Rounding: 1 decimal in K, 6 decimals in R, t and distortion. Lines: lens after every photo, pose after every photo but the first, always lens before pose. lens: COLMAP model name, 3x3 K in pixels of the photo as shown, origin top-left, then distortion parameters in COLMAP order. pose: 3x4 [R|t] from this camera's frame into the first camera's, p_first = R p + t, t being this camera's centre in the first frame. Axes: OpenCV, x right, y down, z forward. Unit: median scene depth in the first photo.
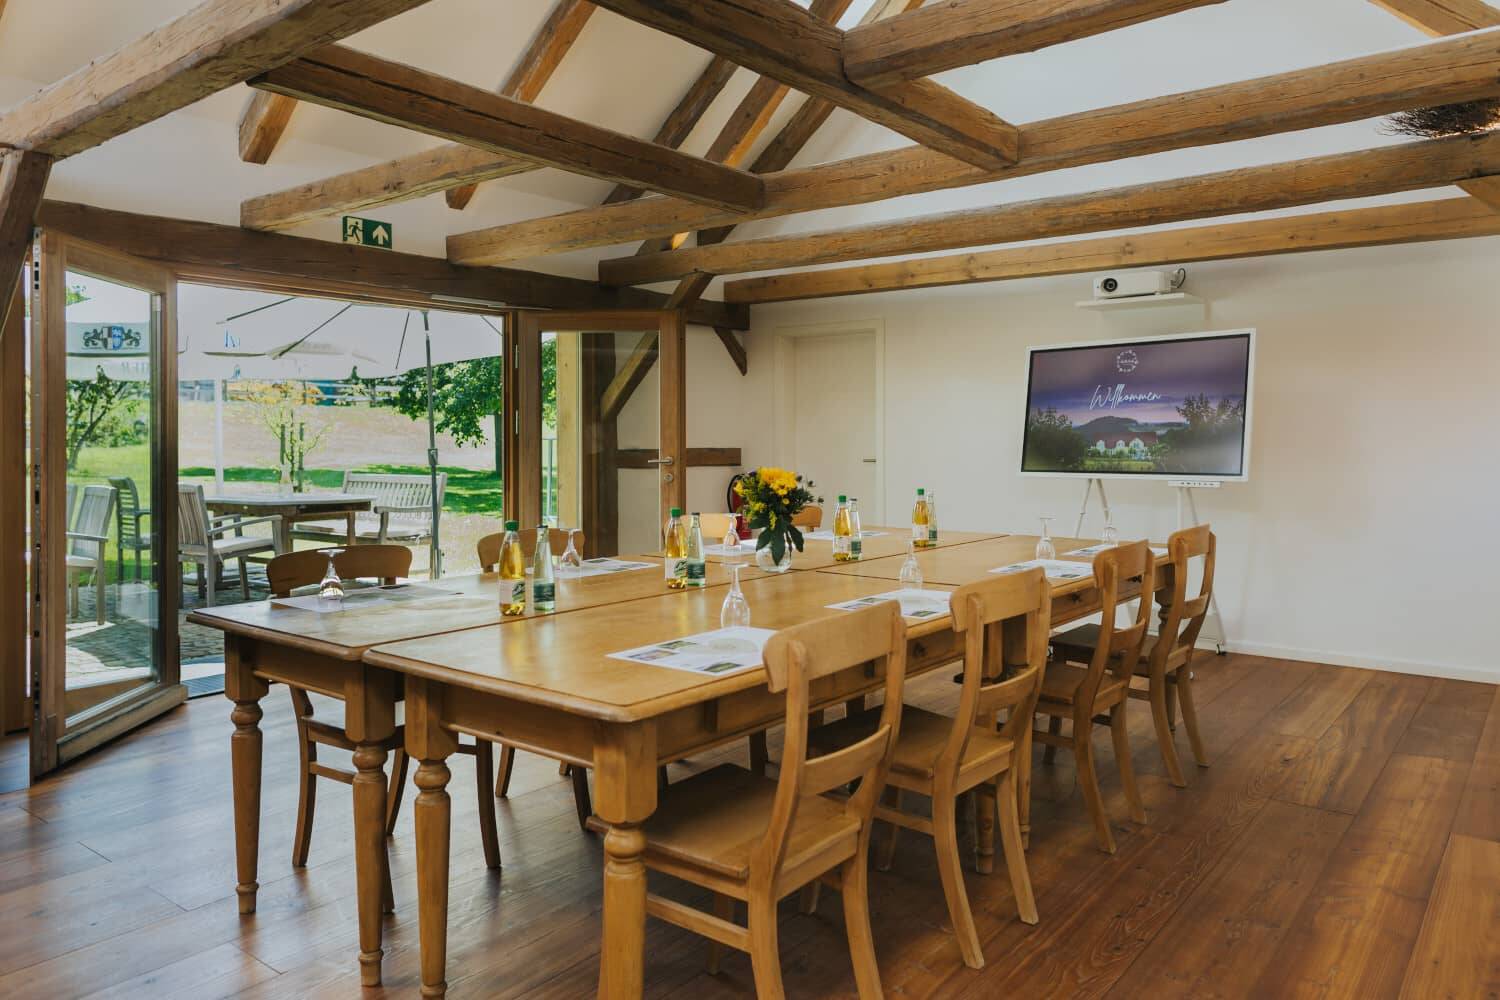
lens RADIAL K [[1043.2, 0, 765.0], [0, 1043.2, 451.1], [0, 0, 1]] dist [0.012862, -0.002316]
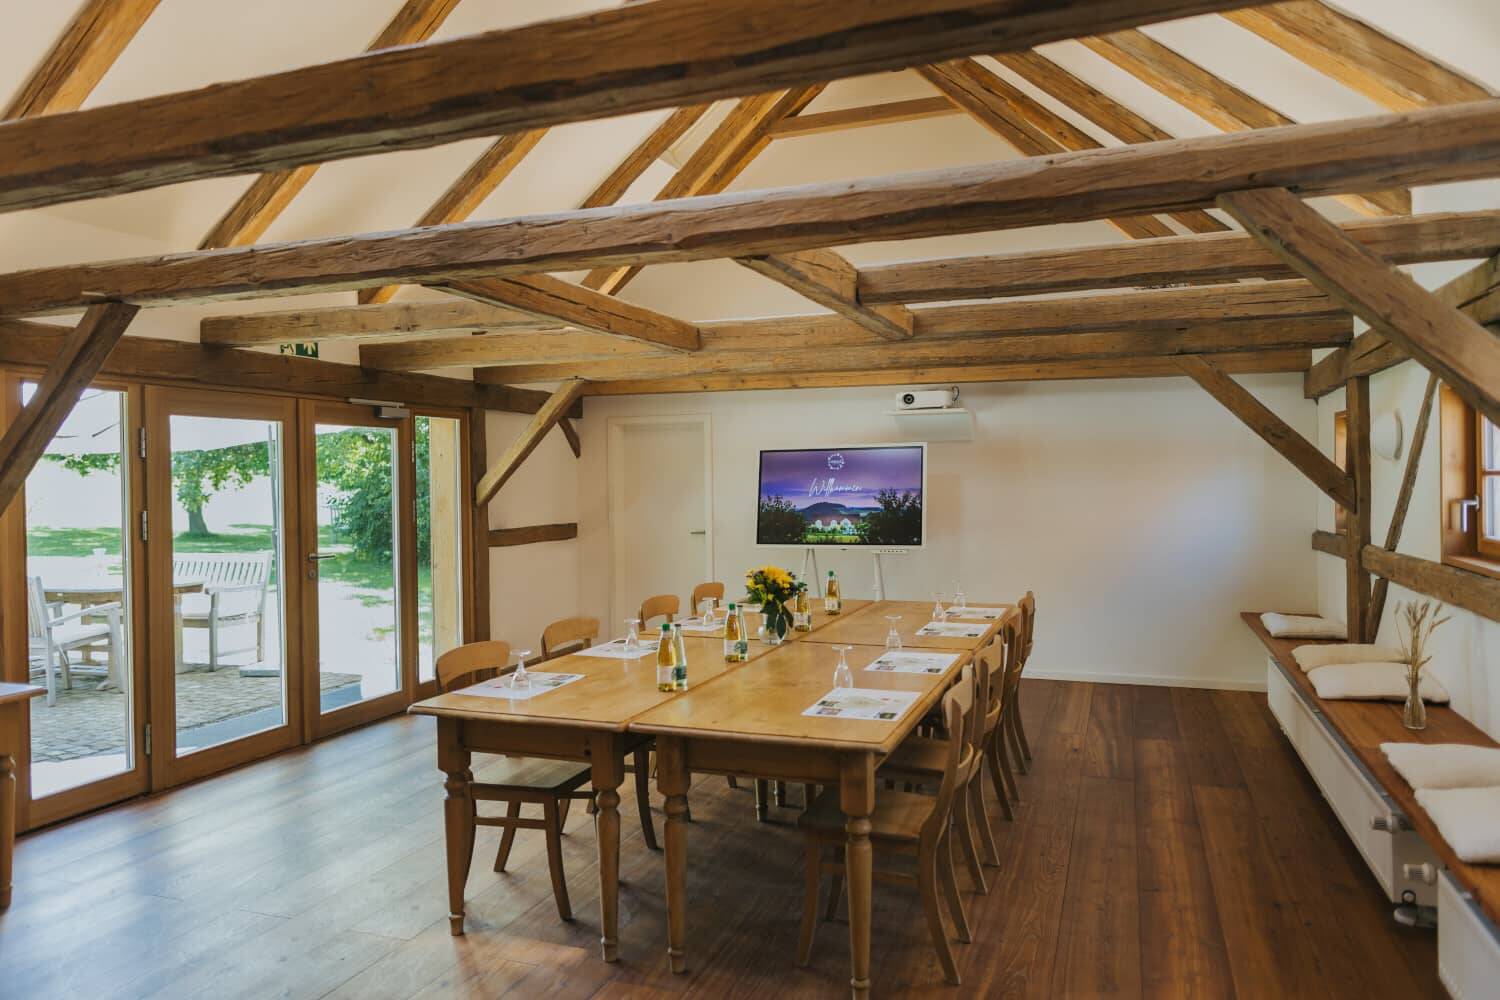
lens RADIAL K [[1043.2, 0, 743.2], [0, 1043.2, 494.3], [0, 0, 1]] dist [0.012862, -0.002316]
pose [[0.950342, -0.013411, 0.310919, -0.365143], [0.011948, 0.999907, 0.006610, -0.071349], [-0.310979, -0.002566, 0.950413, -0.222341]]
